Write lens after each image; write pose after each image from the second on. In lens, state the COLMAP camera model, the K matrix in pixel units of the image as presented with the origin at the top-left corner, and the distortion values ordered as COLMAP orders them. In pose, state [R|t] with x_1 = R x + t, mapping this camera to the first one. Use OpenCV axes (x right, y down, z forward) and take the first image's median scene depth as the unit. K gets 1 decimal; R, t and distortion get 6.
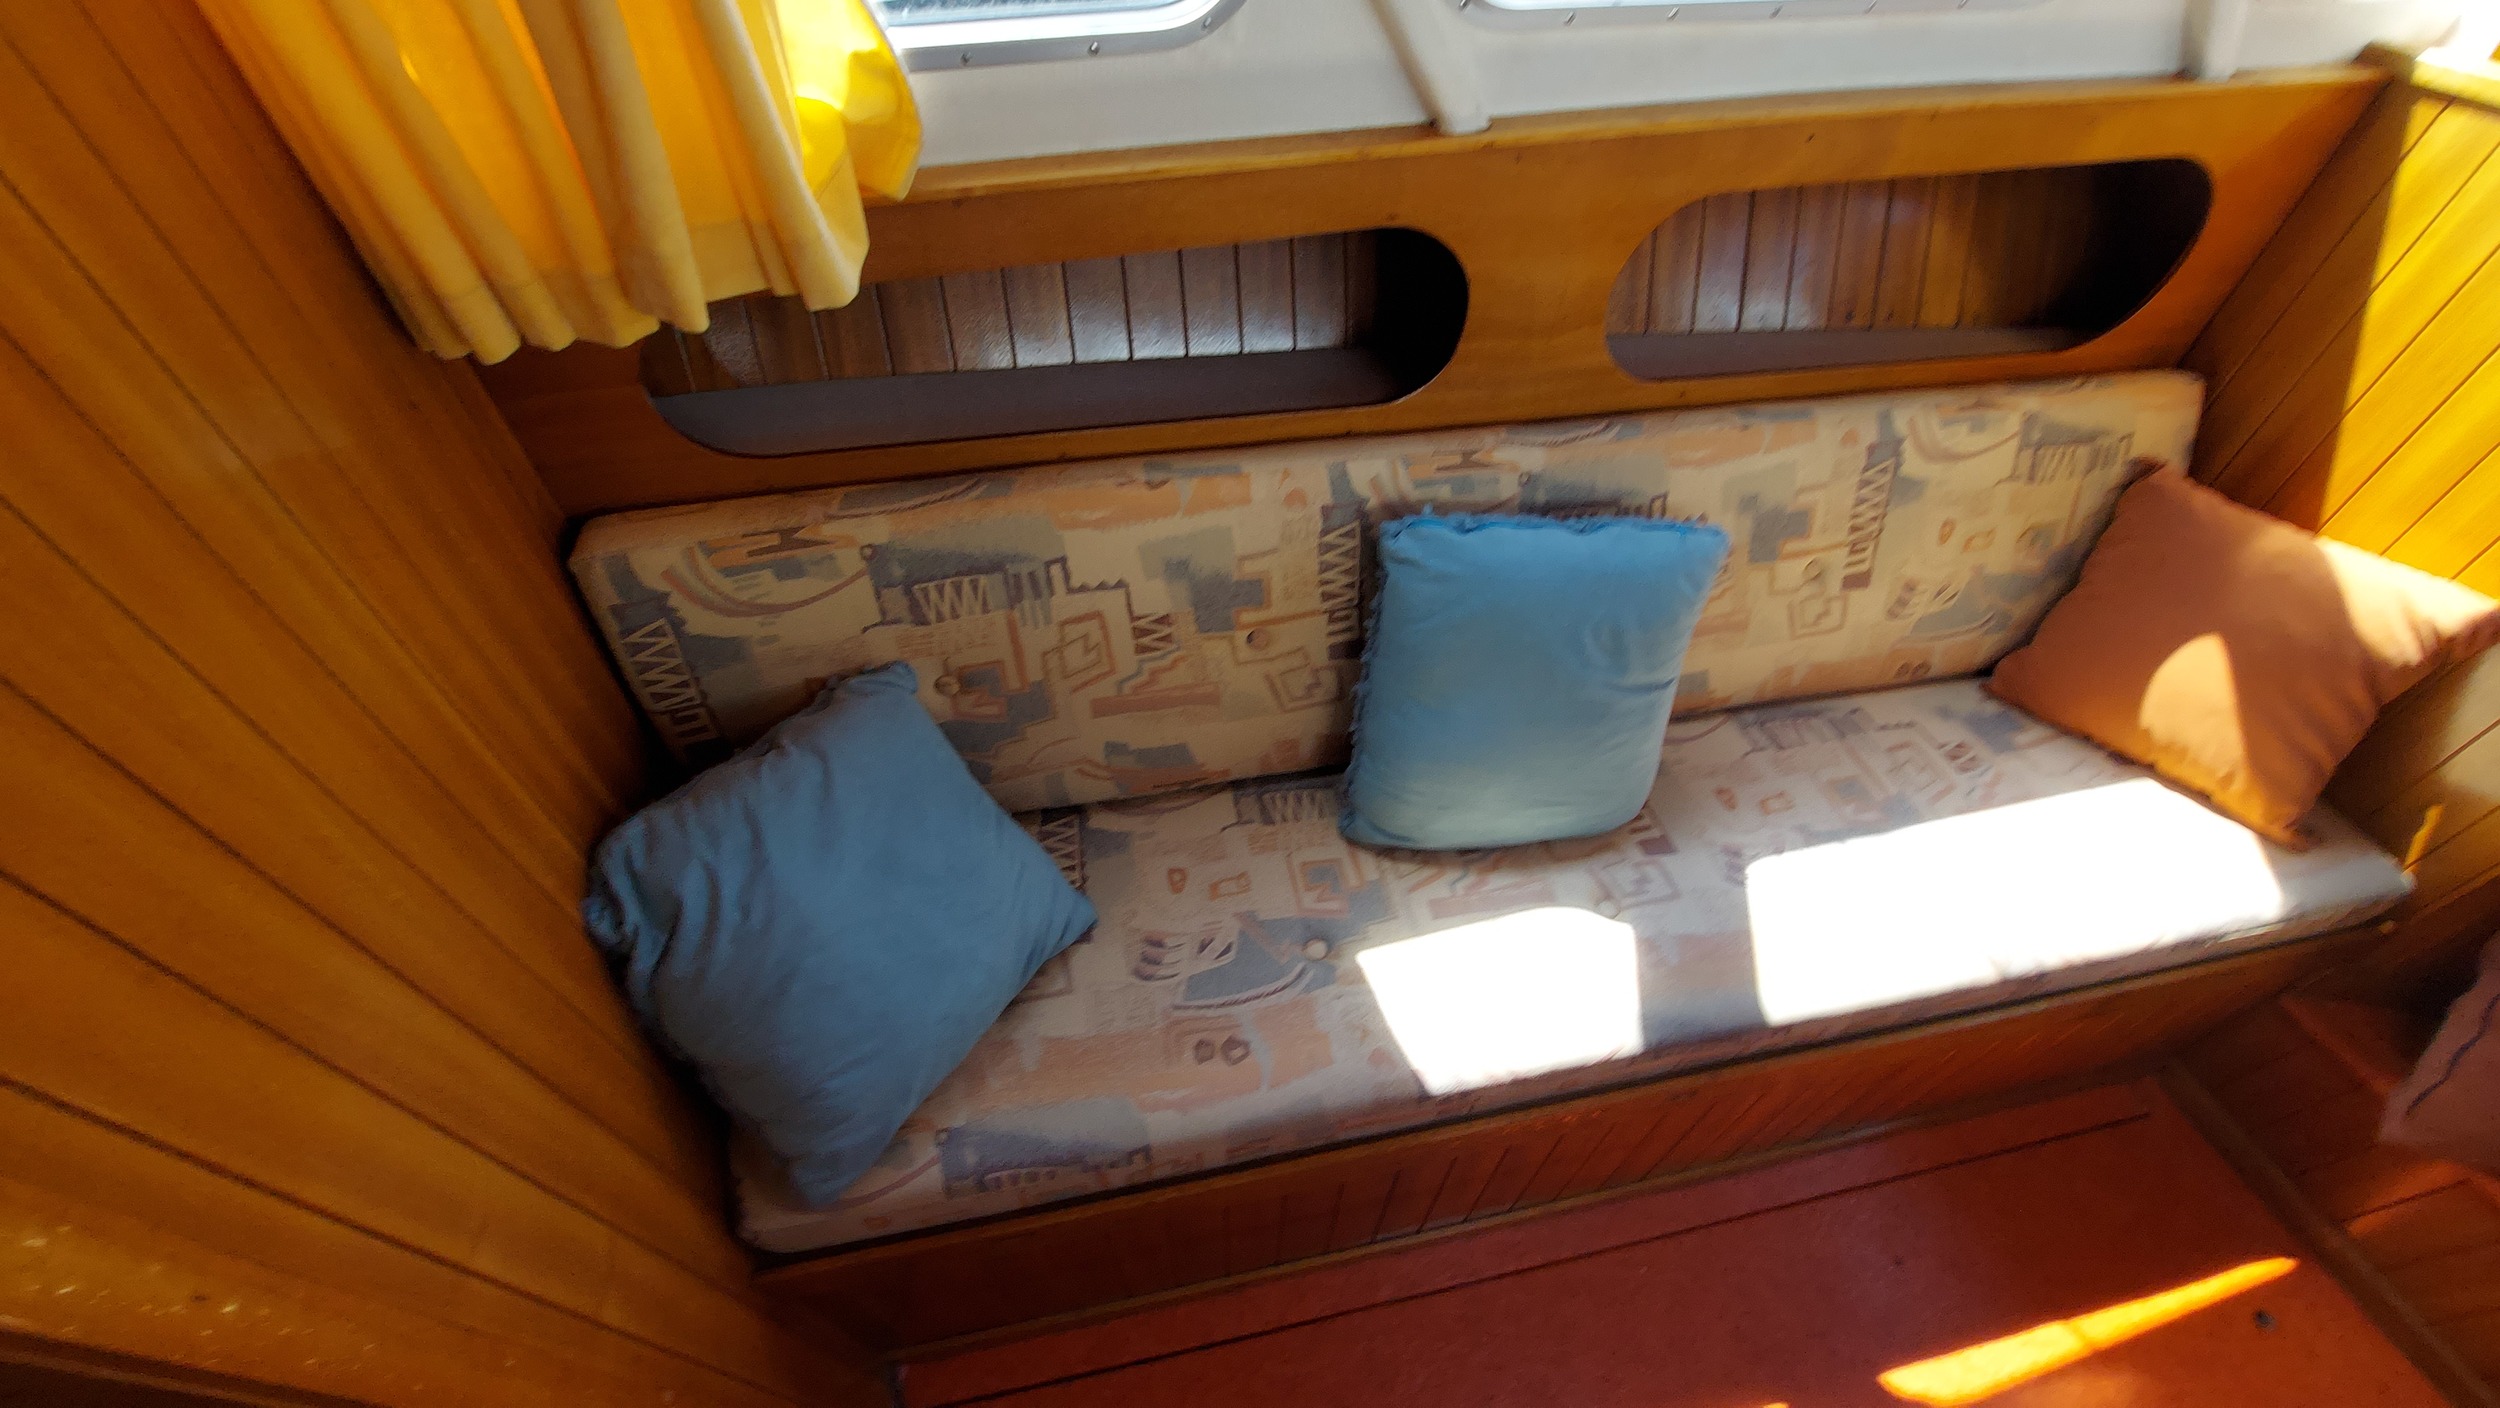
lens RADIAL K [[991.4, 0, 1248.7], [0, 991.4, 700.6], [0, 0, 1]] dist [-0.002280, -0.000115]
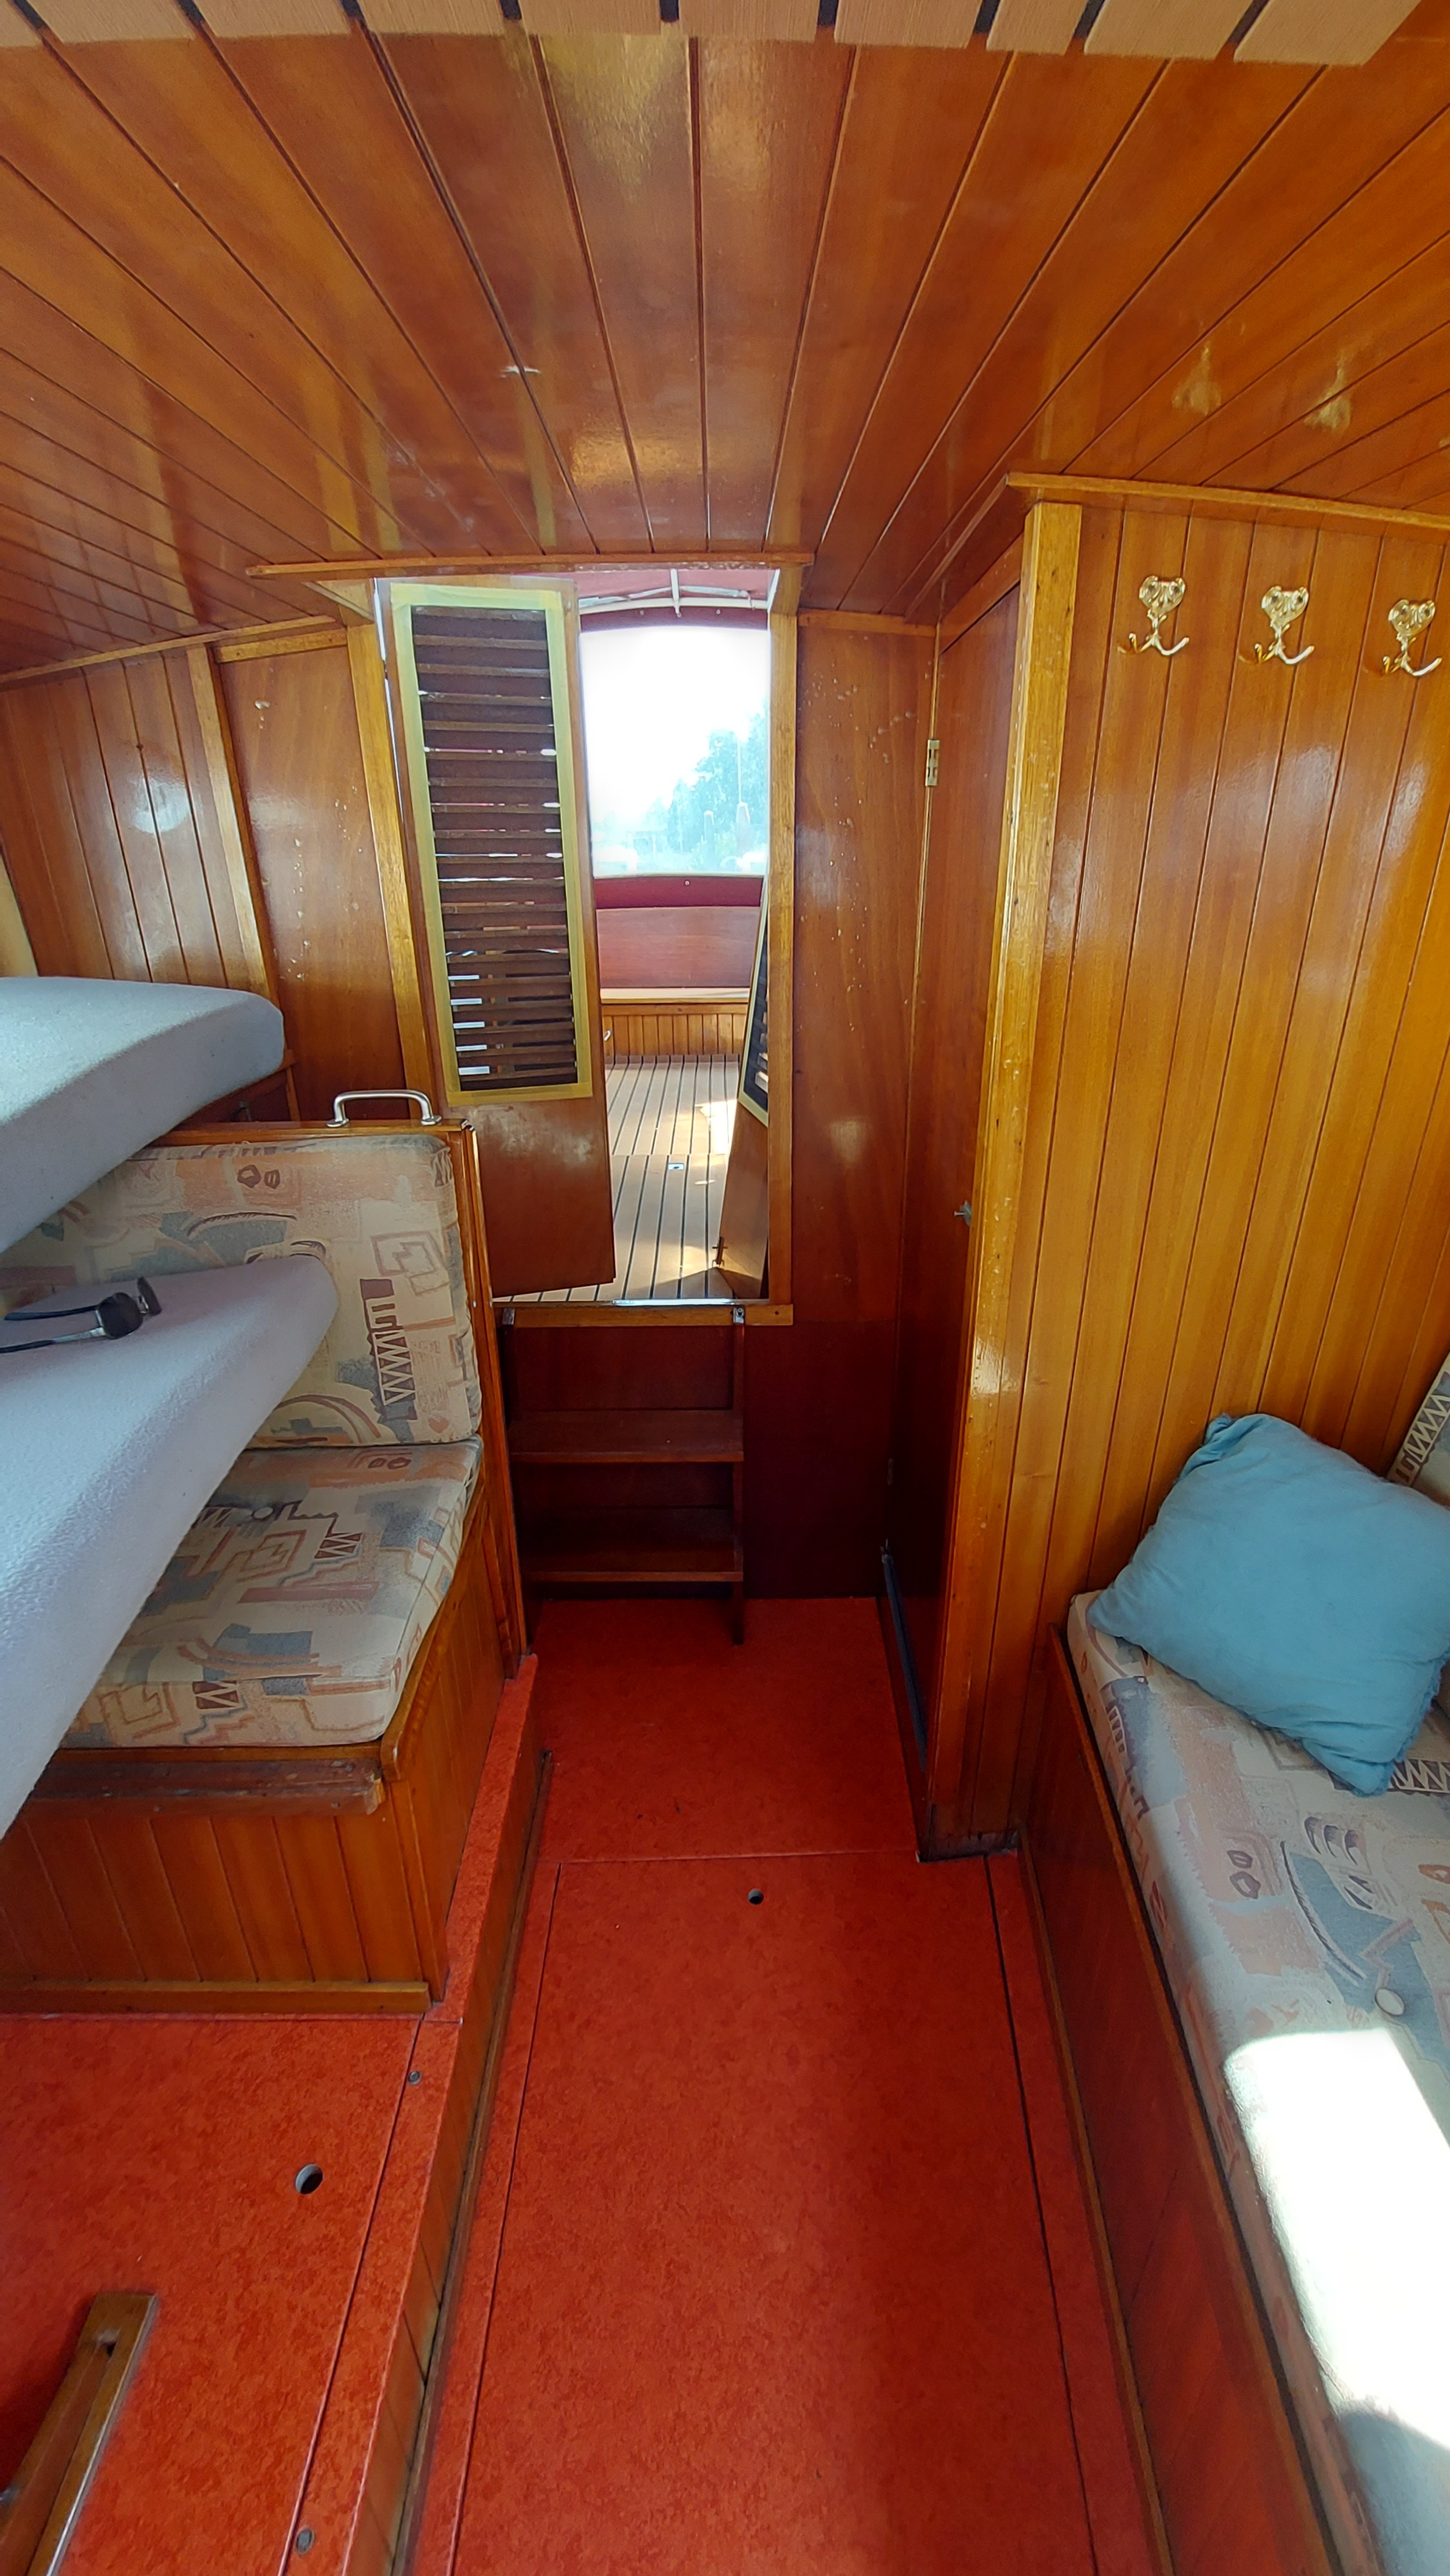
lens RADIAL K [[1021.4, 0, 734.6], [0, 1021.4, 1292.6], [0, 0, 1]] dist [-0.002280, -0.000115]
pose [[-0.285817, 0.361700, -0.887402, 0.910172], [-0.709984, 0.542019, 0.449597, -0.088006], [0.643608, 0.758544, 0.101883, 0.080386]]
